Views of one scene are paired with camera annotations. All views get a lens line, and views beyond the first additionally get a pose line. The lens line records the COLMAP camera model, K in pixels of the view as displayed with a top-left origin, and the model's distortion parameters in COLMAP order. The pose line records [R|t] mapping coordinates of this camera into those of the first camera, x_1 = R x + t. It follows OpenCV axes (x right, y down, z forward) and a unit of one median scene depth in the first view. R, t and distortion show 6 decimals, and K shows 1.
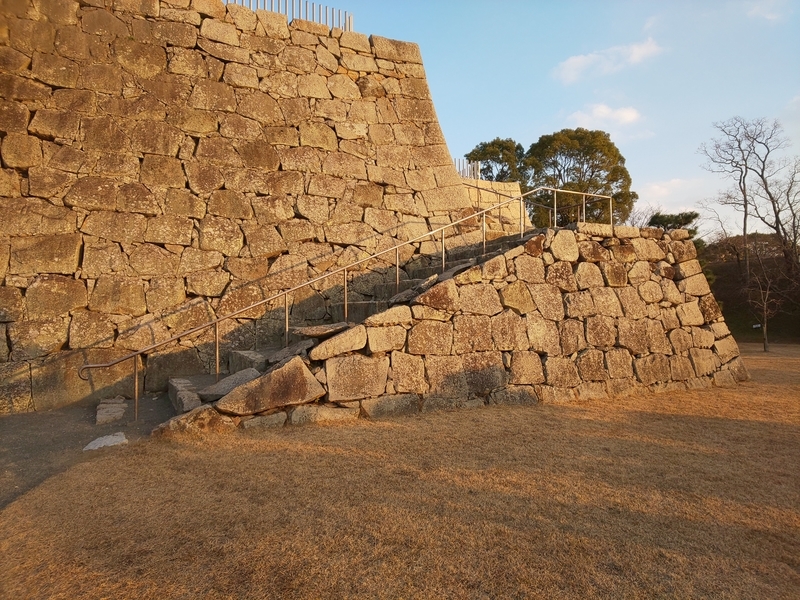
lens RADIAL K [[492.3, 0, 405.0], [0, 492.3, 304.5], [0, 0, 1]] dist [0.004208, -0.019524]
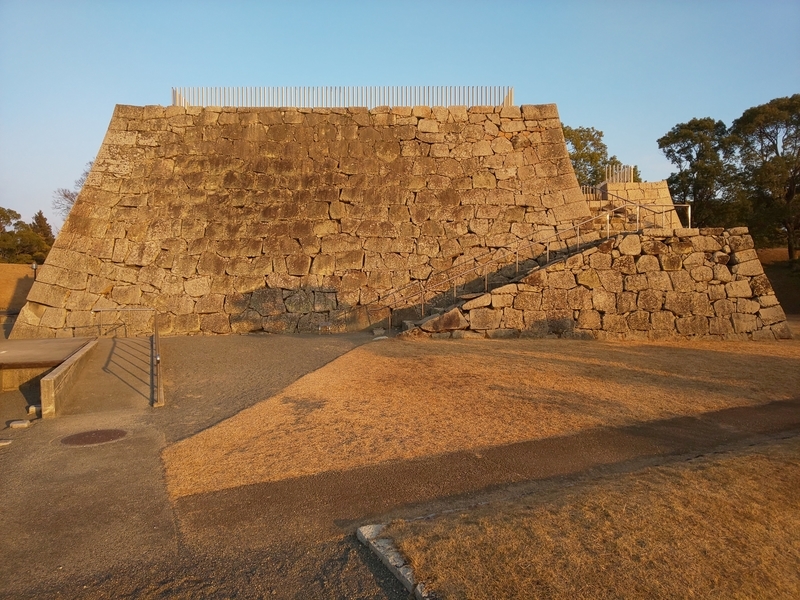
lens RADIAL K [[492.3, 0, 405.0], [0, 492.3, 304.5], [0, 0, 1]] dist [0.004208, -0.019524]
pose [[0.903991, 0.013320, -0.427344, 0.338511], [0.004522, 0.999161, 0.040711, 0.002147], [0.427527, -0.038735, 0.903172, -0.704934]]
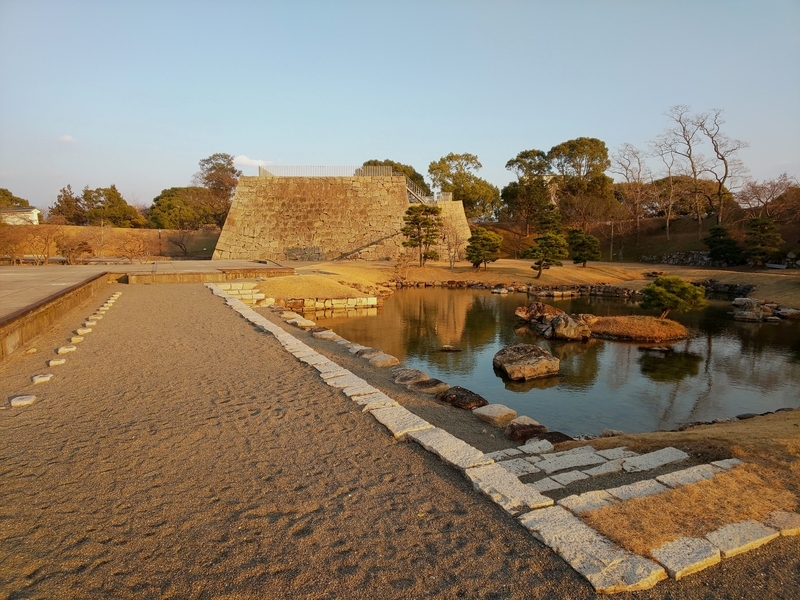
lens RADIAL K [[492.3, 0, 405.0], [0, 492.3, 304.5], [0, 0, 1]] dist [0.004208, -0.019524]
pose [[0.901749, 0.060247, -0.428040, 2.359312], [-0.002817, 0.991037, 0.133555, -0.061418], [0.432250, -0.119228, 0.893837, -3.481214]]
